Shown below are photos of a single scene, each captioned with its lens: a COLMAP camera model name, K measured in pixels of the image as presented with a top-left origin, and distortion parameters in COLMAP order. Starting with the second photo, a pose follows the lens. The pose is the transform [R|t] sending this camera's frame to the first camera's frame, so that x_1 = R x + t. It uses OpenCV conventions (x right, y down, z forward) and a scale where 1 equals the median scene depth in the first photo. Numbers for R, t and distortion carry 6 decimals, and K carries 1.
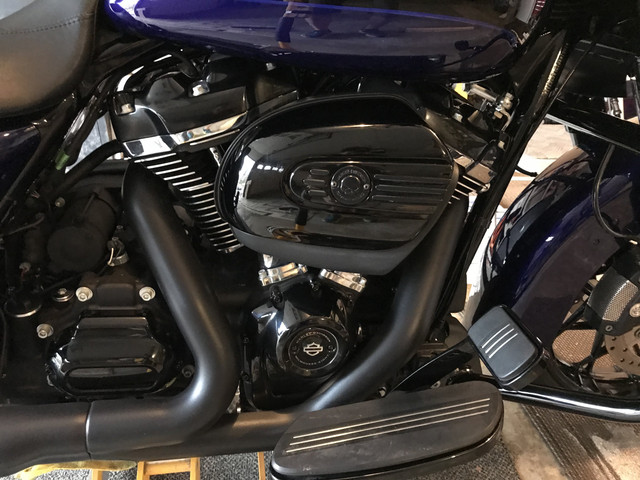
lens RADIAL K [[515.1, 0, 320.0], [0, 515.1, 240.0], [0, 0, 1]] dist [-0.003640, -0.007724]
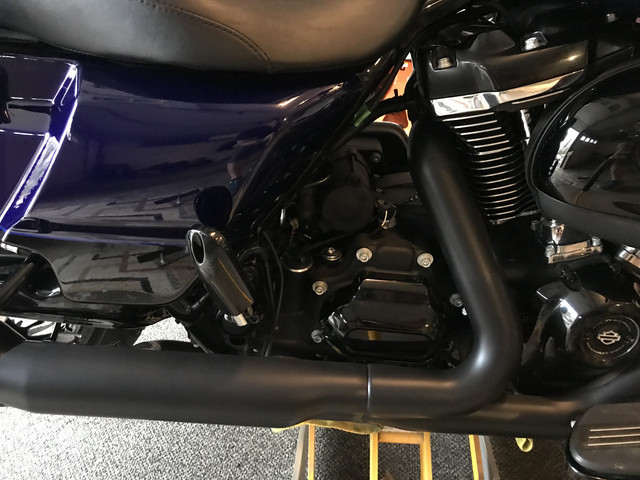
lens RADIAL K [[515.1, 0, 320.0], [0, 515.1, 240.0], [0, 0, 1]] dist [-0.003640, -0.007724]
pose [[0.977946, 0.081427, -0.192329, -0.354525], [-0.073537, 0.996145, 0.047823, 0.035737], [0.195482, -0.032625, 0.980165, 0.018576]]
